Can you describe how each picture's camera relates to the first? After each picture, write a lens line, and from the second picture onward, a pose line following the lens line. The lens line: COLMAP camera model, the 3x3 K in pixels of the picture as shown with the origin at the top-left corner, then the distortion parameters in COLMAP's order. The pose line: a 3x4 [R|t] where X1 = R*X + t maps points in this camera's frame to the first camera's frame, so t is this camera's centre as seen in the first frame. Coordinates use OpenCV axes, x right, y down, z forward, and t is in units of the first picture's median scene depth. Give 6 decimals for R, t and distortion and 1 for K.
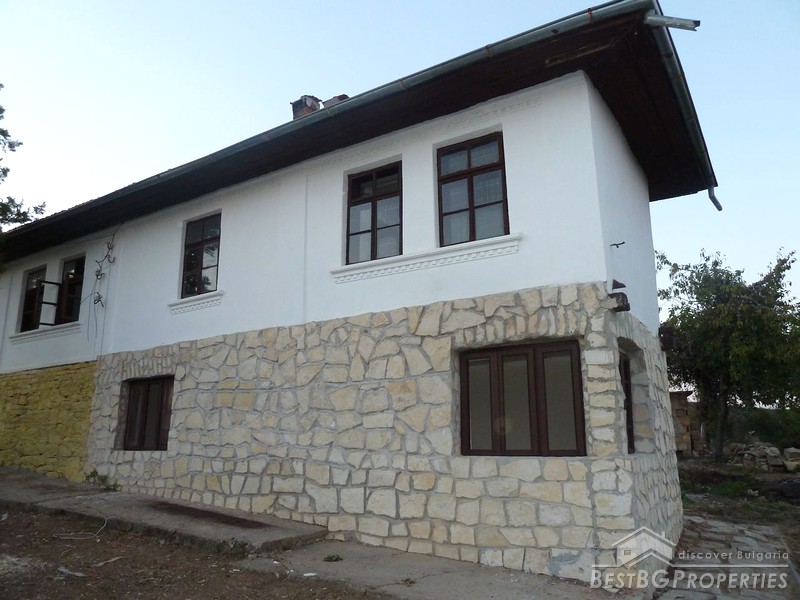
lens RADIAL K [[598.5, 0, 397.4], [0, 598.5, 288.6], [0, 0, 1]] dist [-0.038569, 0.002768]
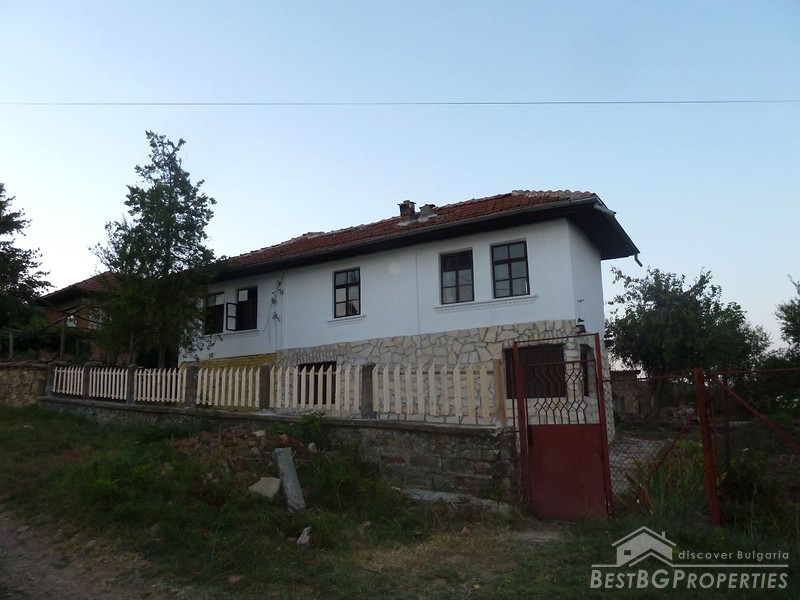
lens RADIAL K [[598.5, 0, 397.4], [0, 598.5, 288.6], [0, 0, 1]] dist [-0.038569, 0.002768]
pose [[0.999254, 0.000209, 0.038616, -0.312565], [-0.001387, 0.999535, 0.030469, -0.151570], [-0.038592, -0.030500, 0.998789, -0.935550]]
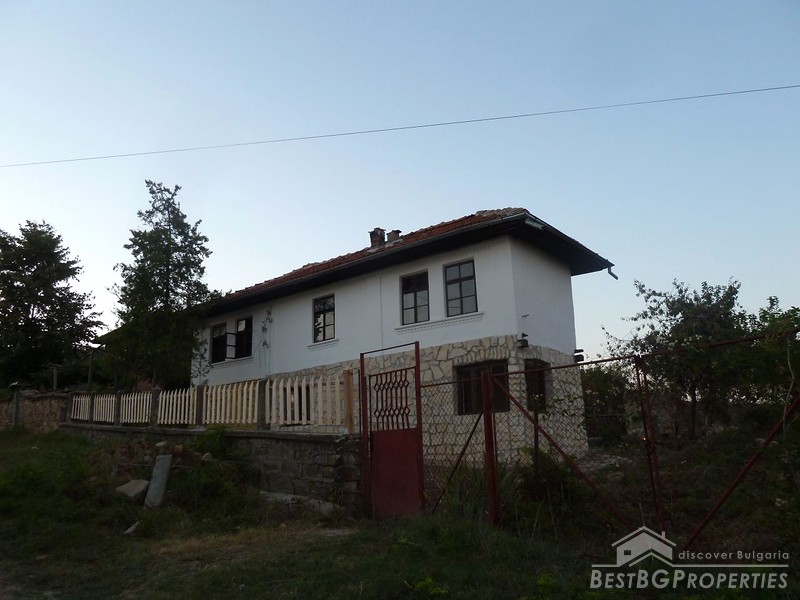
lens RADIAL K [[597.6, 0, 400.0], [0, 597.6, 300.0], [0, 0, 1]] dist [-0.034099, 0.004007]
pose [[0.993560, -0.045078, -0.103950, 0.119124], [0.044960, 0.998983, -0.003479, -0.119796], [0.104001, -0.001217, 0.994576, -1.000257]]
